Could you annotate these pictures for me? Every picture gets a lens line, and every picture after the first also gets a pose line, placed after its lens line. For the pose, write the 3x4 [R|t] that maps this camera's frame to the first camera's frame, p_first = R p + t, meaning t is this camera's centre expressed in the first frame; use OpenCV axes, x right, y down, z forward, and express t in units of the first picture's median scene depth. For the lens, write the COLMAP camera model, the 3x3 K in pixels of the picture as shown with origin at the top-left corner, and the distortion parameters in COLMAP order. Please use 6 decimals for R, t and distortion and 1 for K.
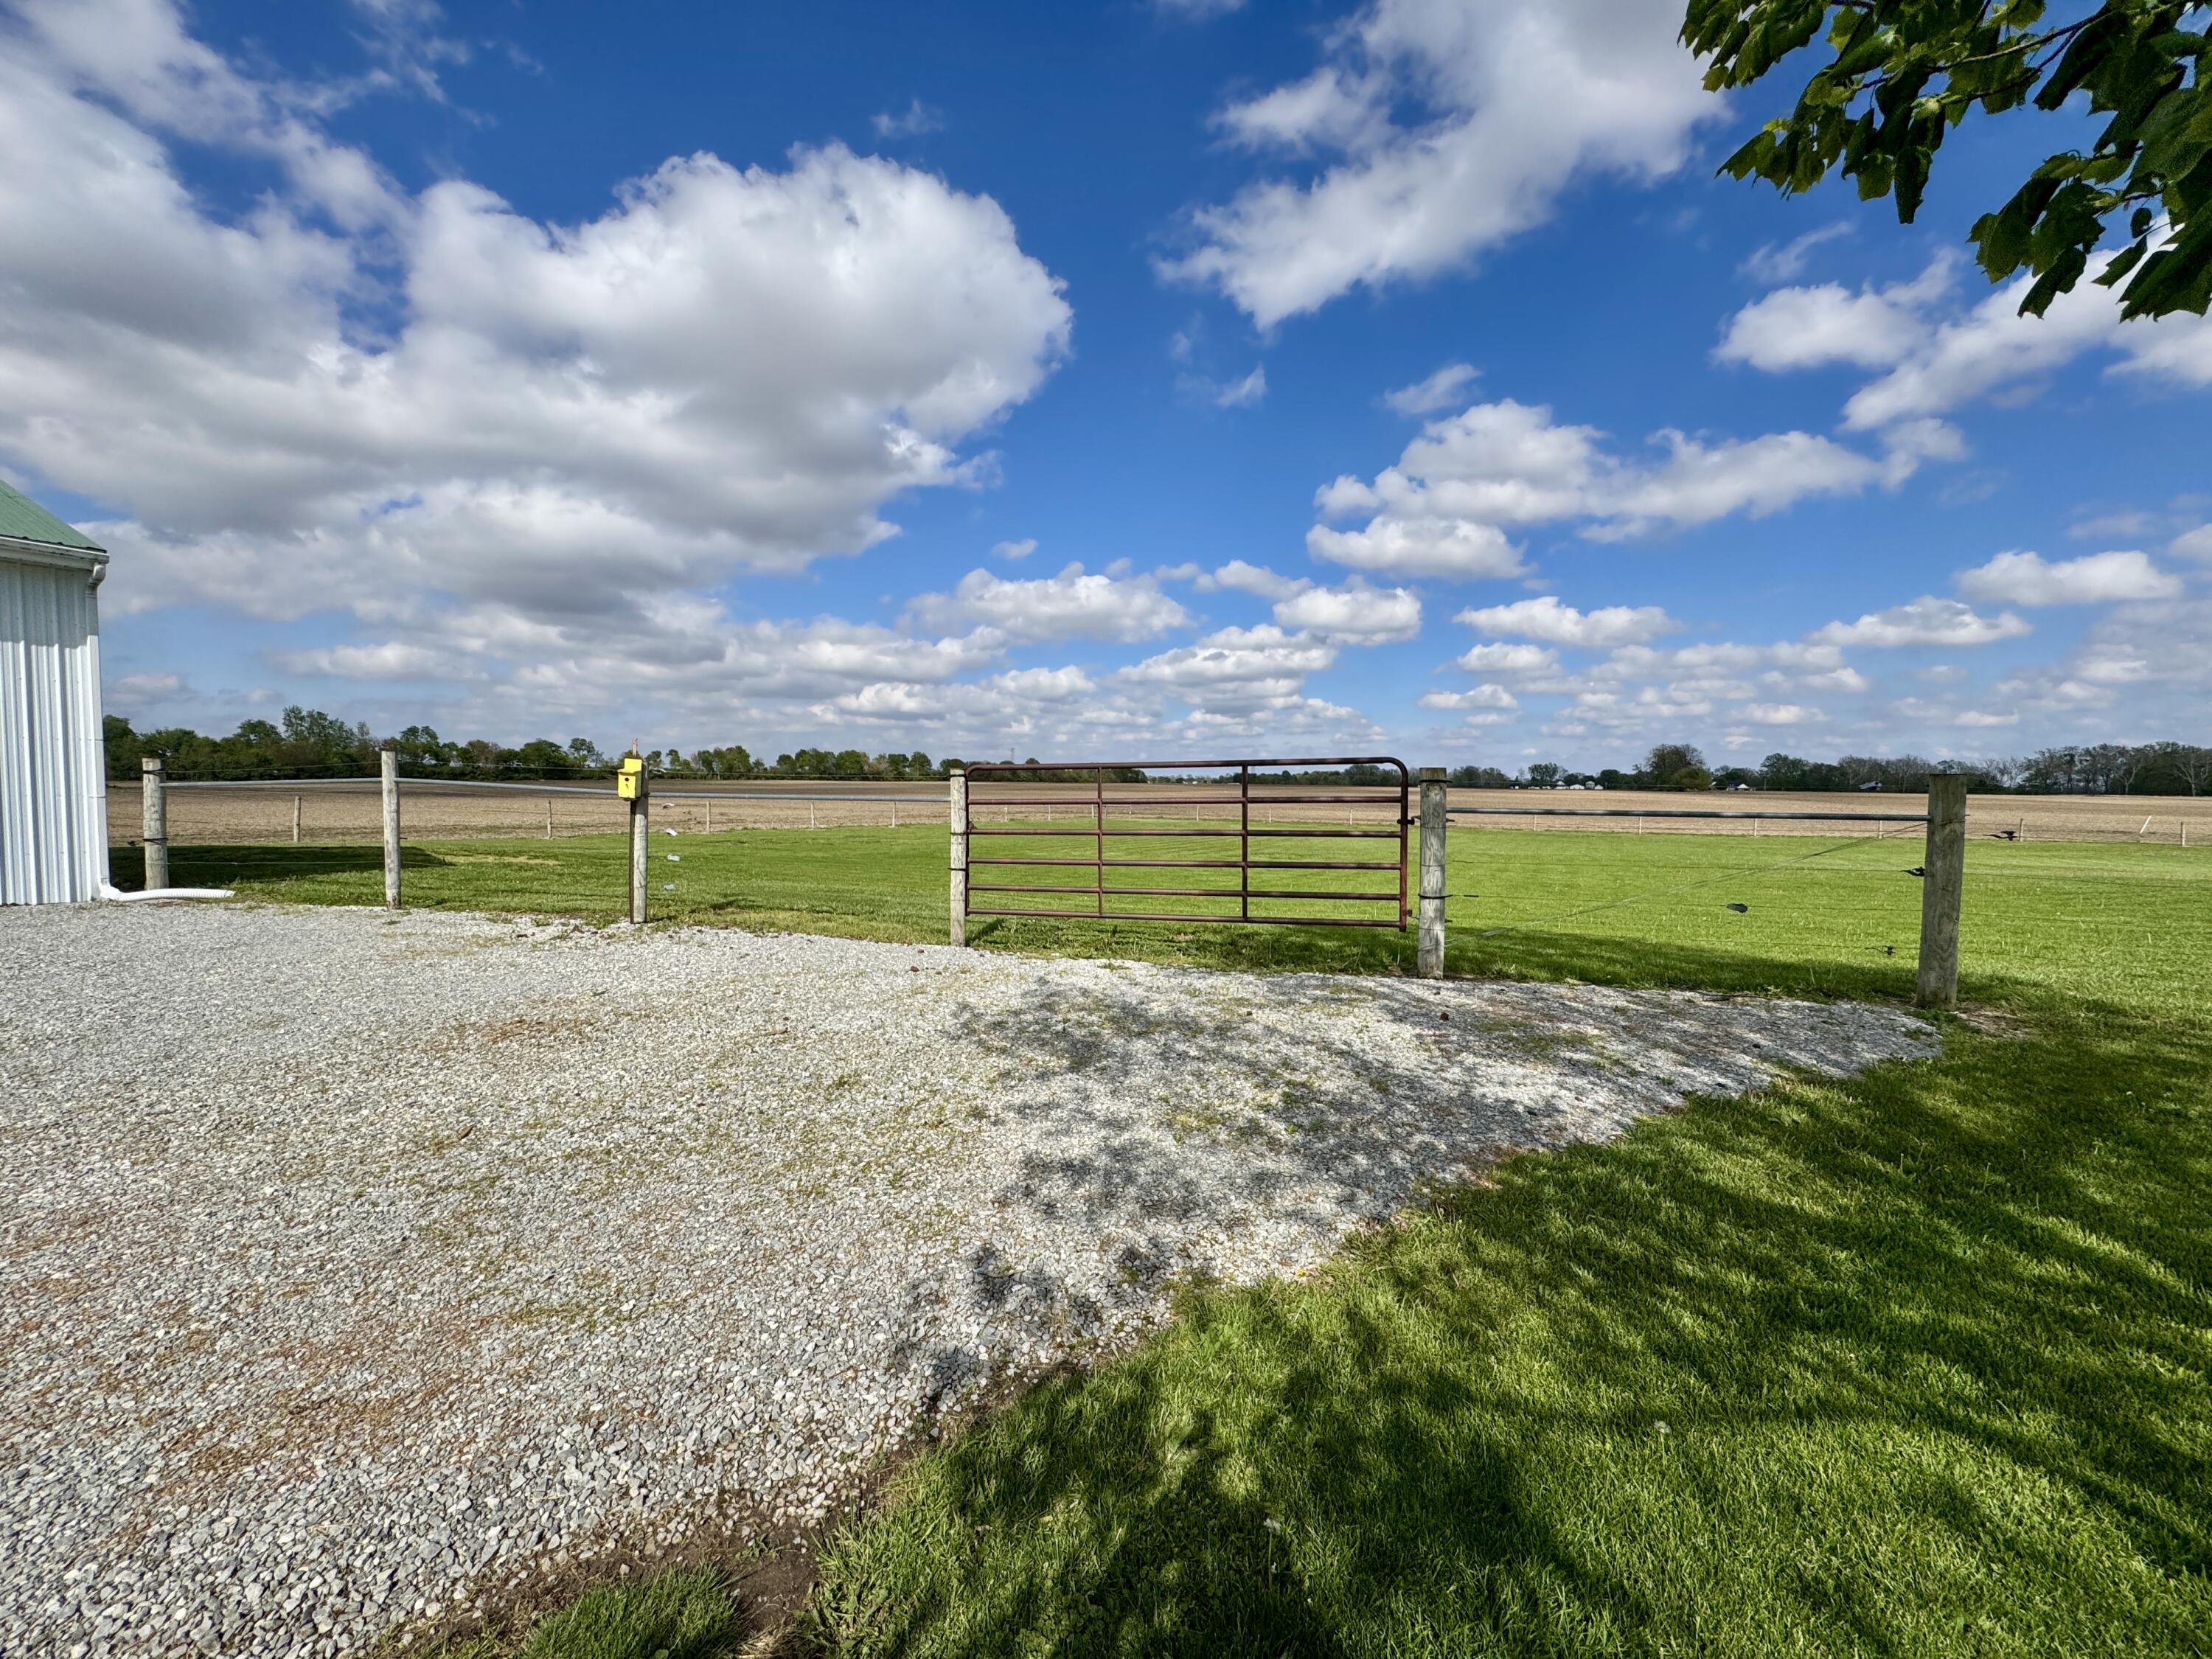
lens RADIAL K [[890.6, 0, 1106.0], [0, 890.6, 829.5], [0, 0, 1]] dist [0.019020, -0.000310]
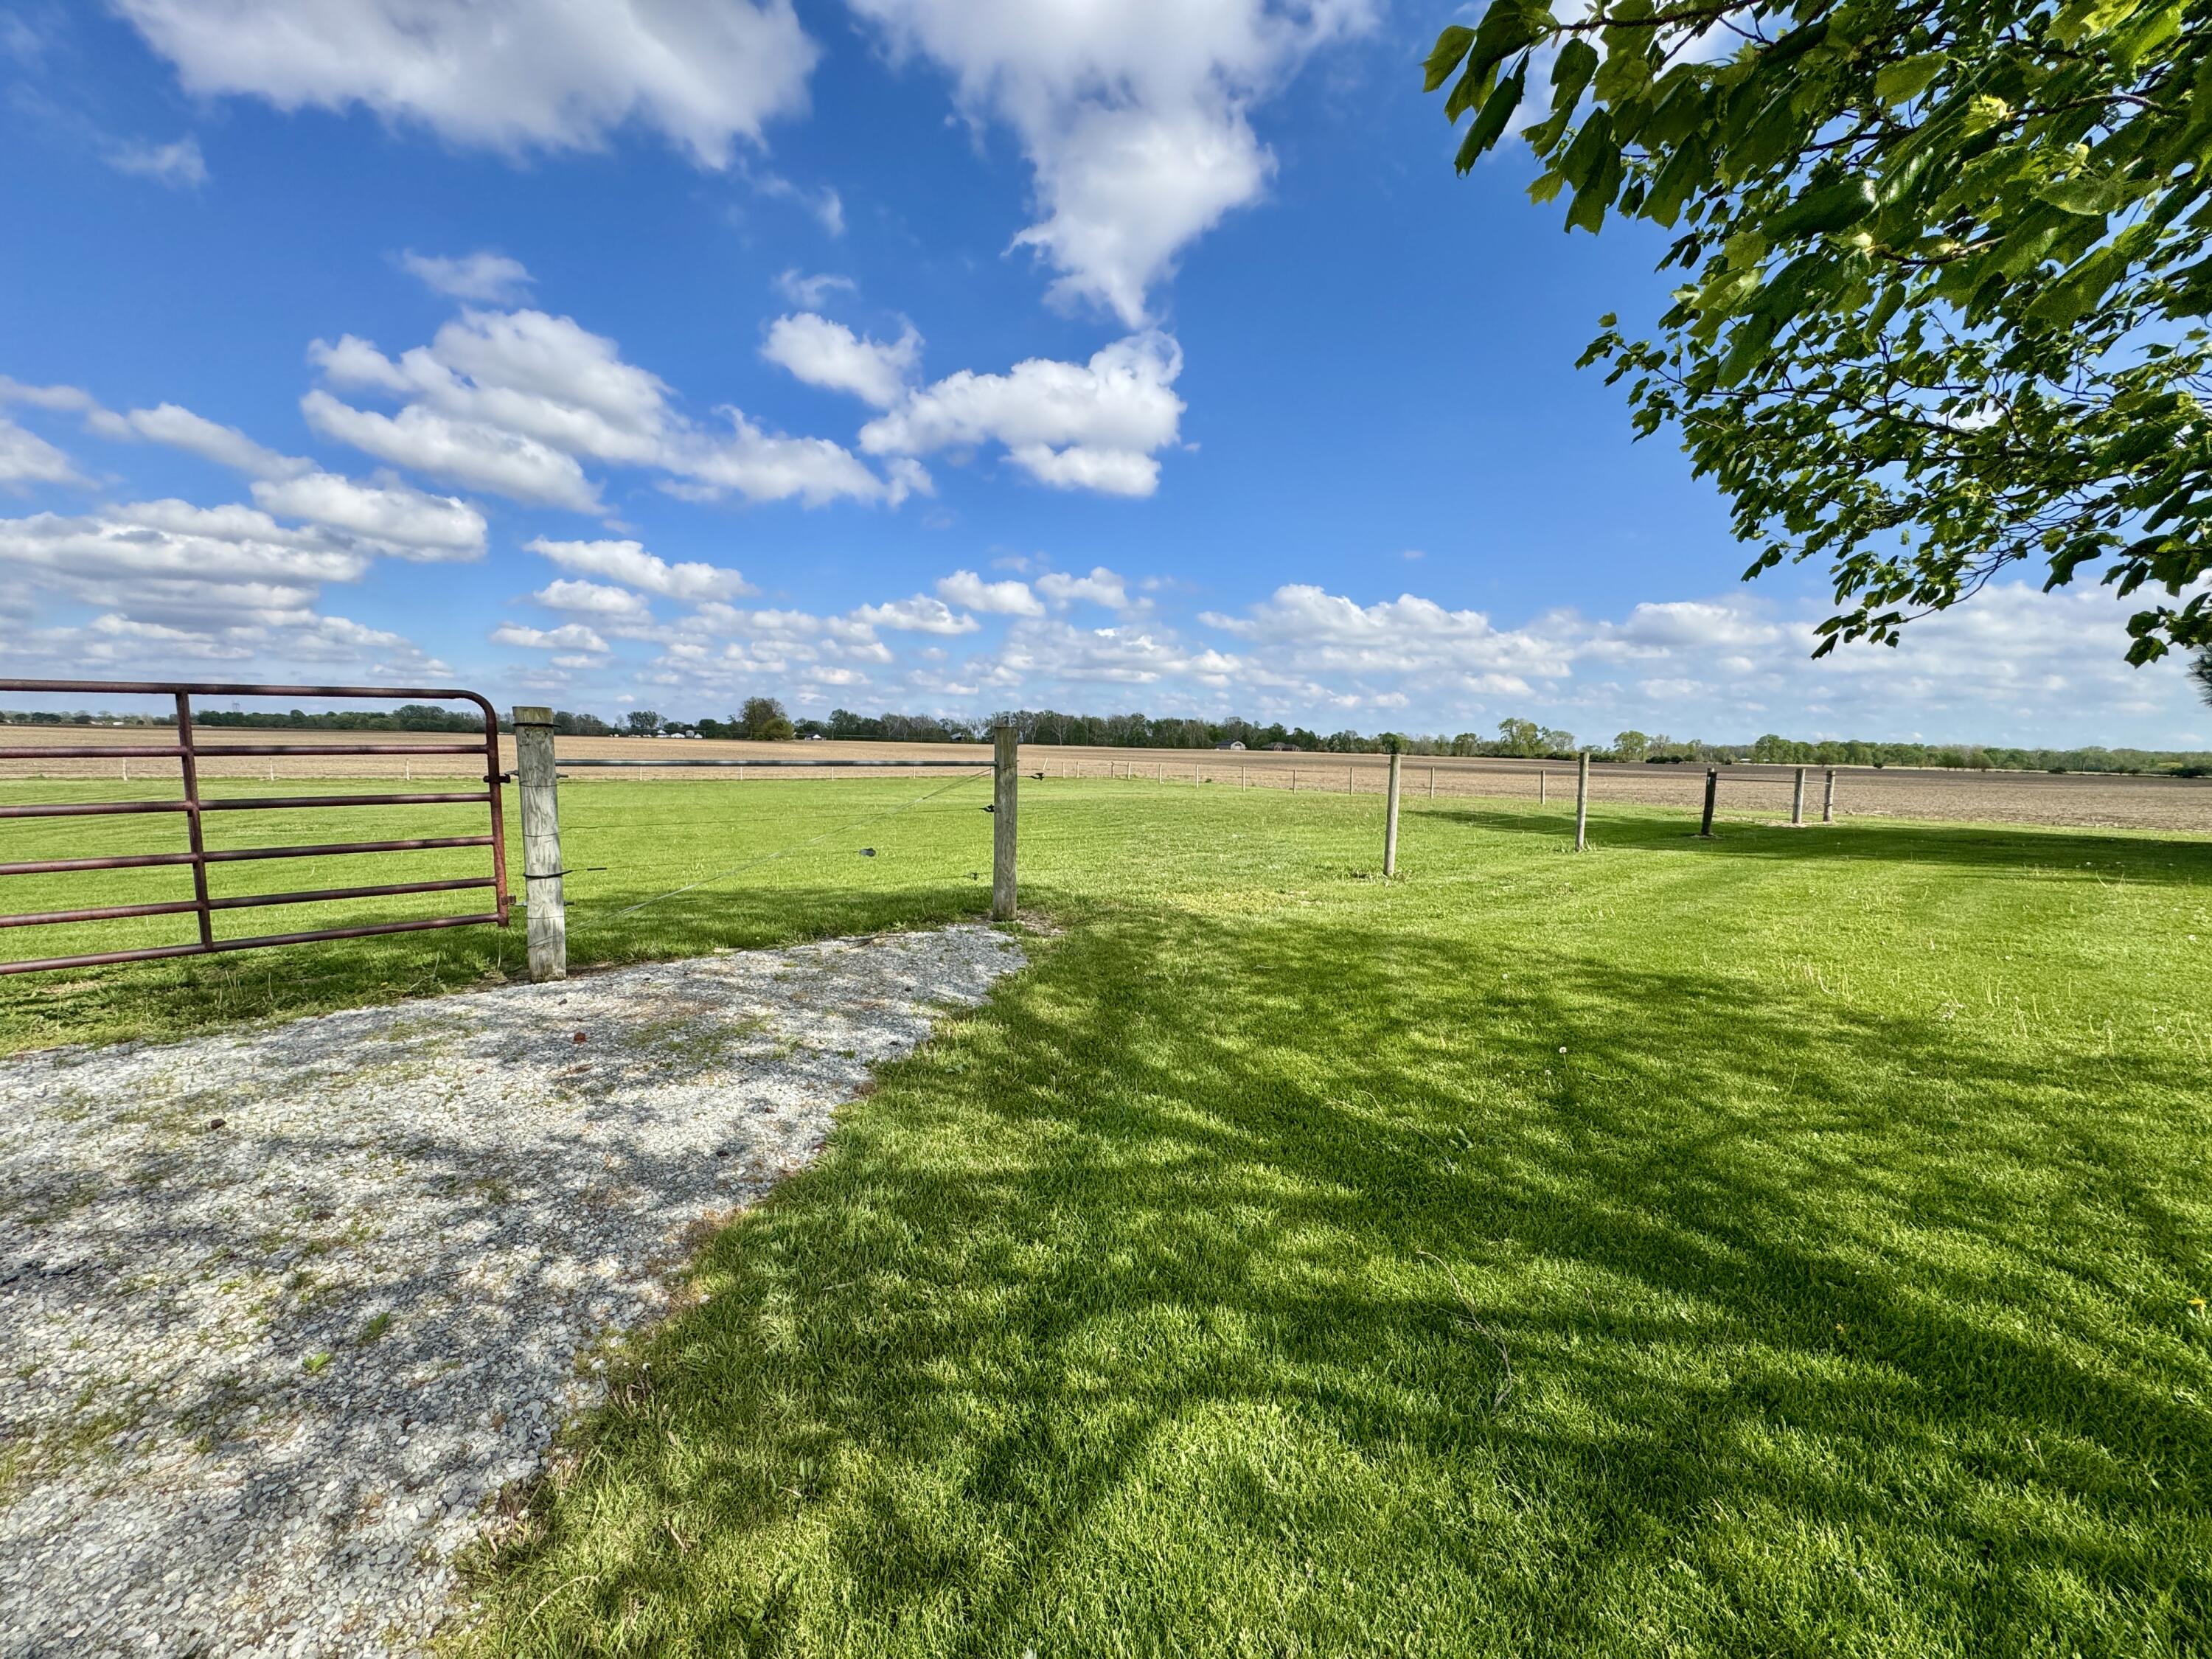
lens RADIAL K [[874.6, 0, 1106.0], [0, 874.6, 829.5], [0, 0, 1]] dist [-0.000128, -0.000169]
pose [[0.589305, -0.077513, 0.804184, 0.044378], [0.029434, 0.996786, 0.074508, -0.005970], [-0.807374, -0.020238, 0.589692, 0.154722]]
